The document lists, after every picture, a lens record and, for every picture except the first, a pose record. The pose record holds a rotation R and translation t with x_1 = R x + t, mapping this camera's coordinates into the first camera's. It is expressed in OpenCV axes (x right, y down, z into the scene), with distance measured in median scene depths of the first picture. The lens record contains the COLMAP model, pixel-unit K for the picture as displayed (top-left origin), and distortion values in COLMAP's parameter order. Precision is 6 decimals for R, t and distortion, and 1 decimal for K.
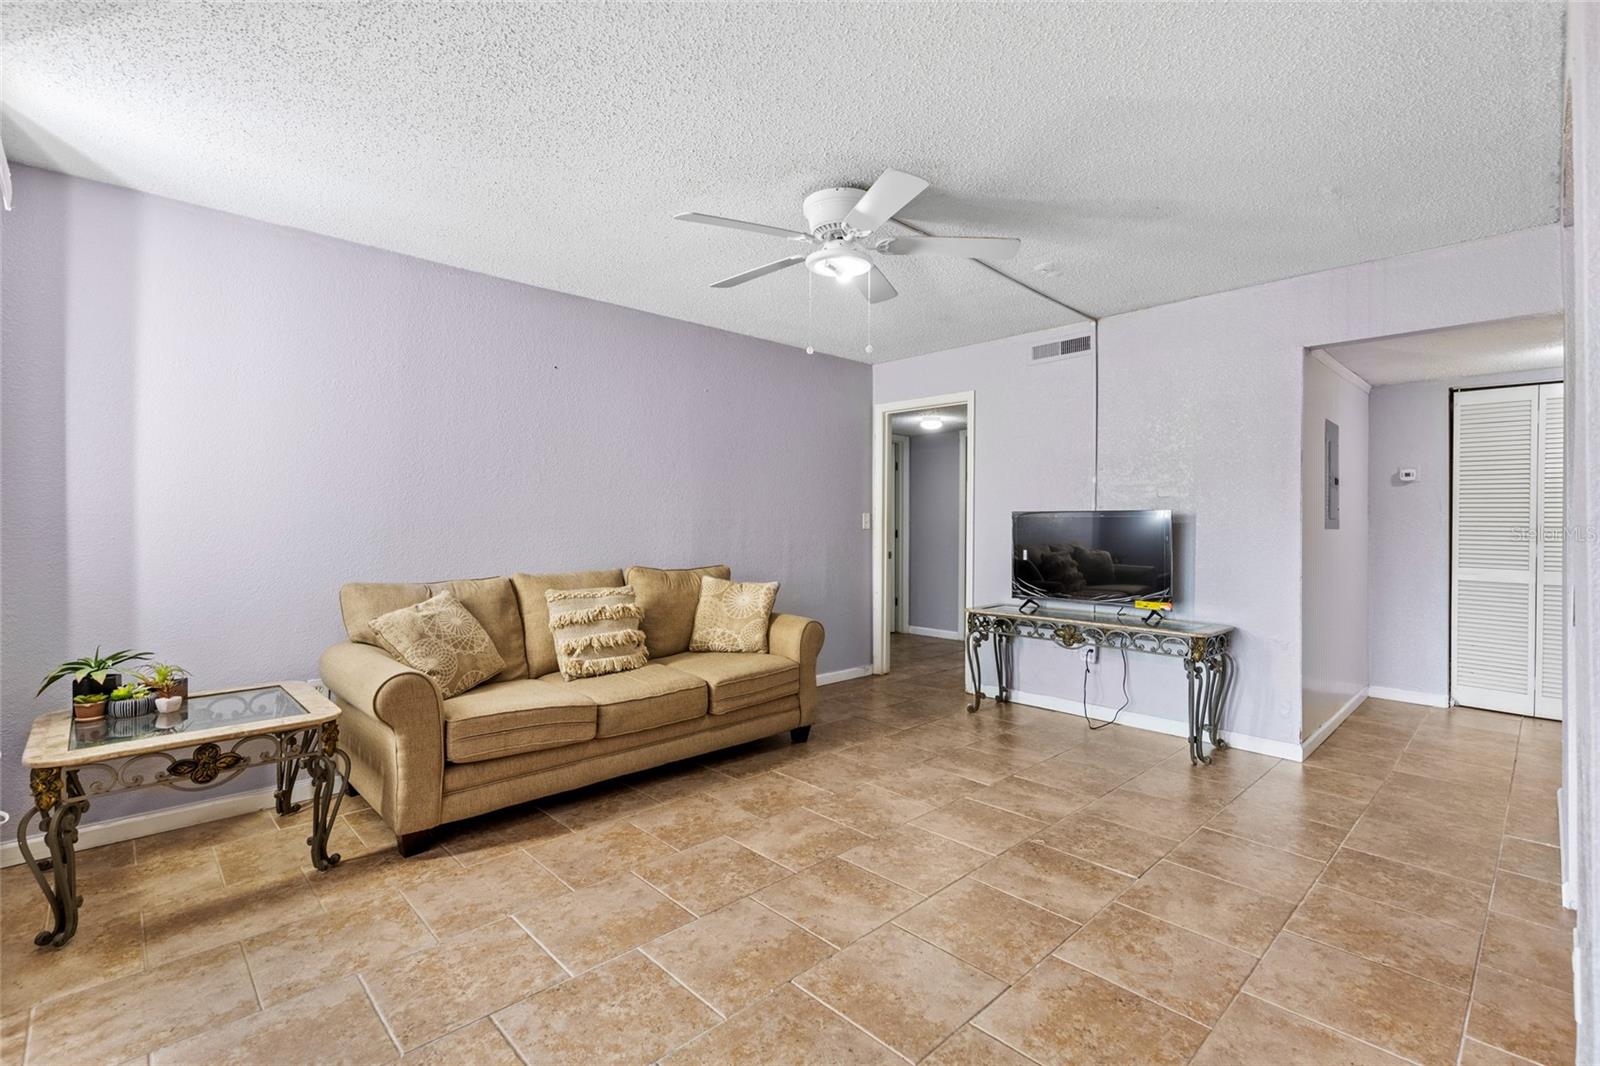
lens RADIAL K [[729.4, 0, 793.0], [0, 729.4, 522.9], [0, 0, 1]] dist [0.007945, -0.000859]
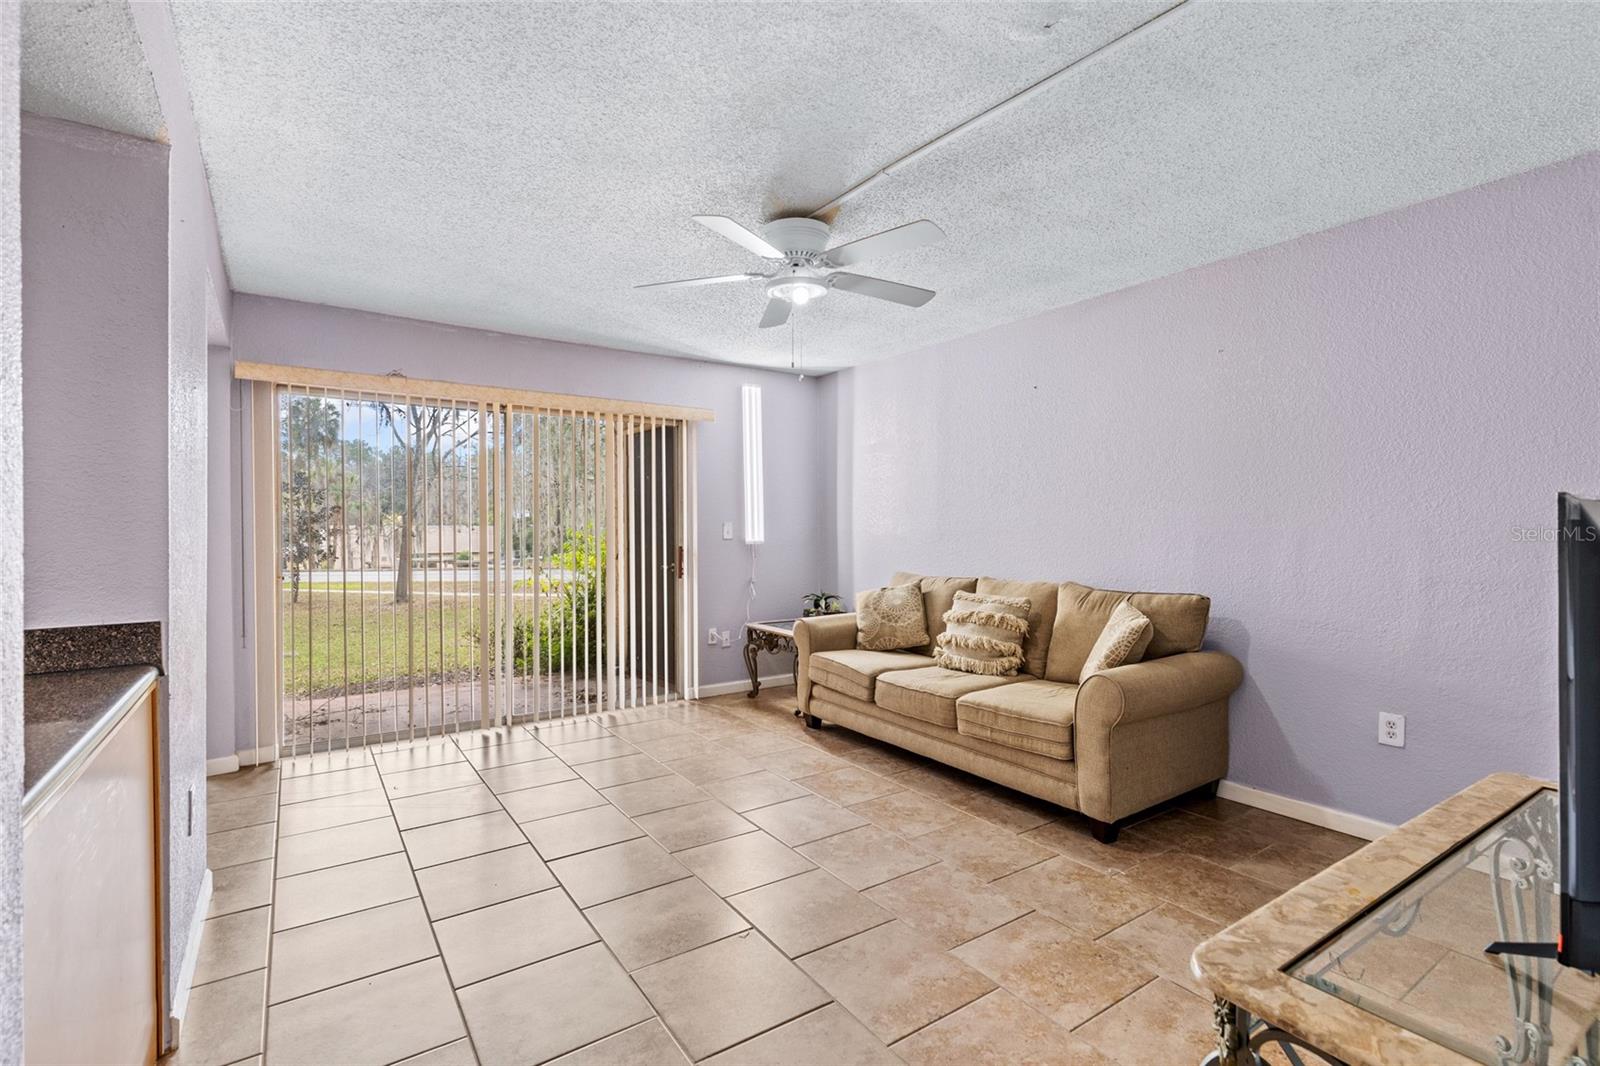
lens RADIAL K [[729.4, 0, 794.3], [0, 729.4, 532.2], [0, 0, 1]] dist [0.007945, -0.000859]
pose [[-0.164594, -0.001527, -0.986360, 1.063088], [-0.008033, 0.999968, -0.000207, 0.000195], [0.986329, 0.007889, -0.164601, 1.132400]]
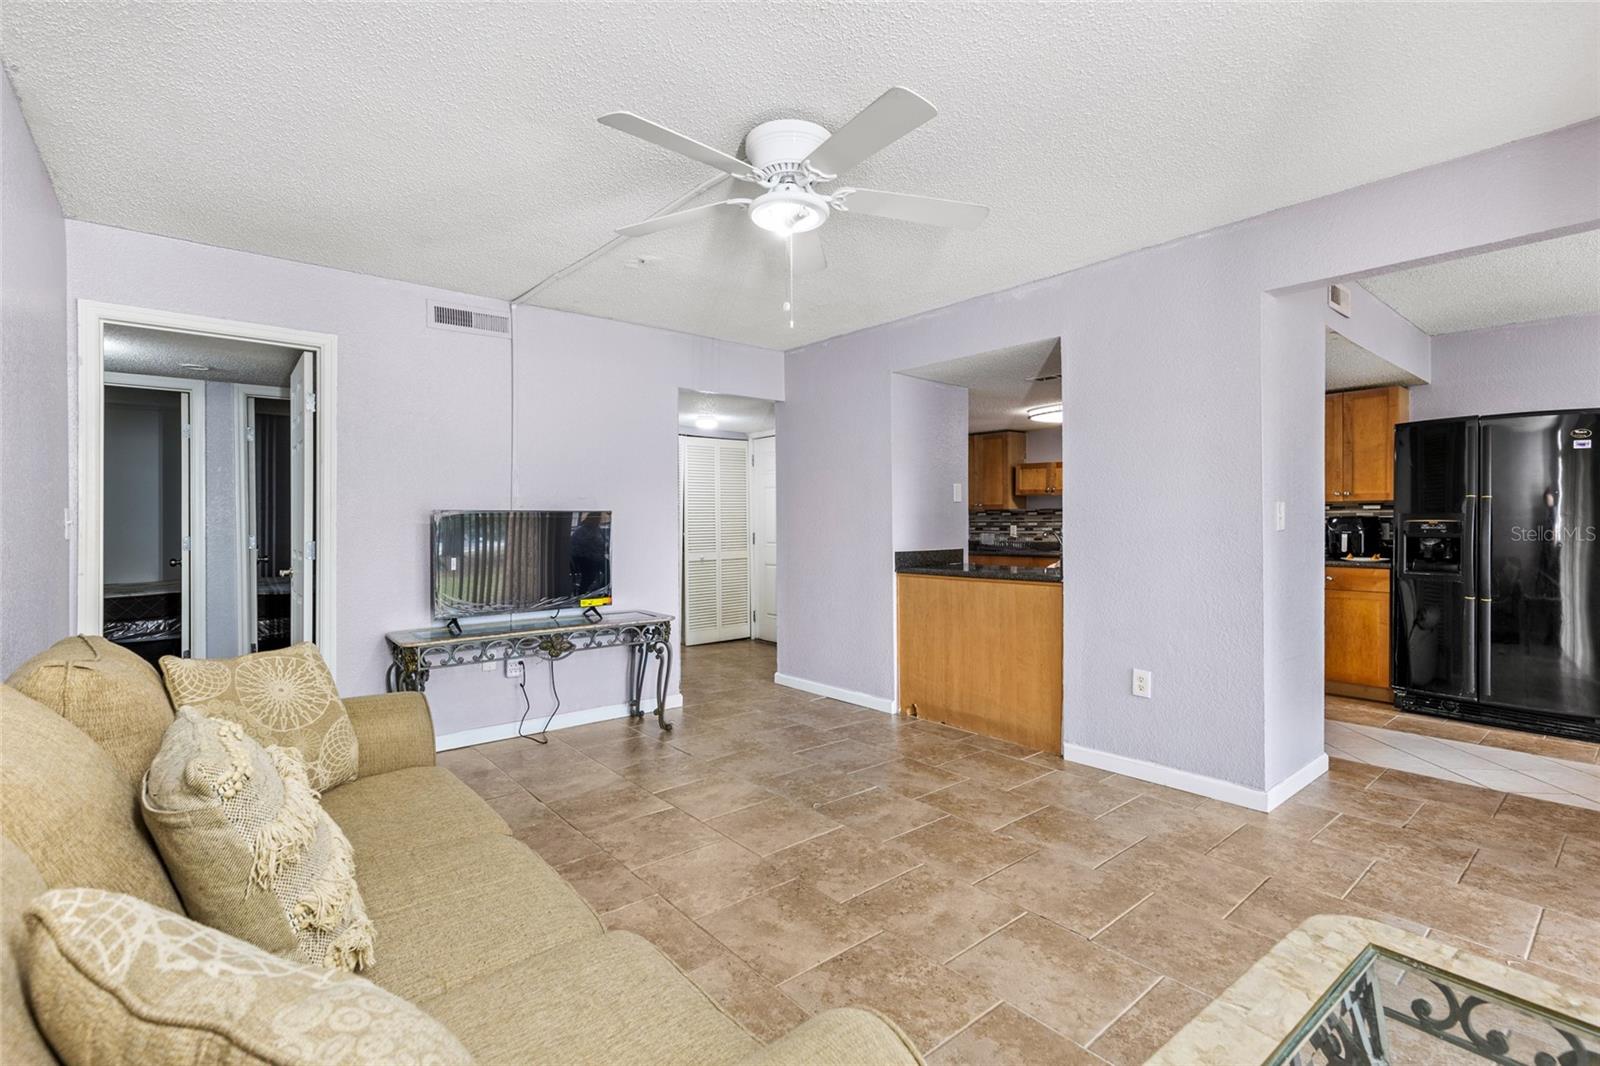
lens RADIAL K [[729.4, 0, 800.3], [0, 729.4, 525.3], [0, 0, 1]] dist [0.007945, -0.000859]
pose [[0.056781, -0.009191, 0.998344, -0.749987], [0.007387, 0.999934, 0.008785, -0.005764], [-0.998359, 0.006876, 0.056845, 0.914912]]
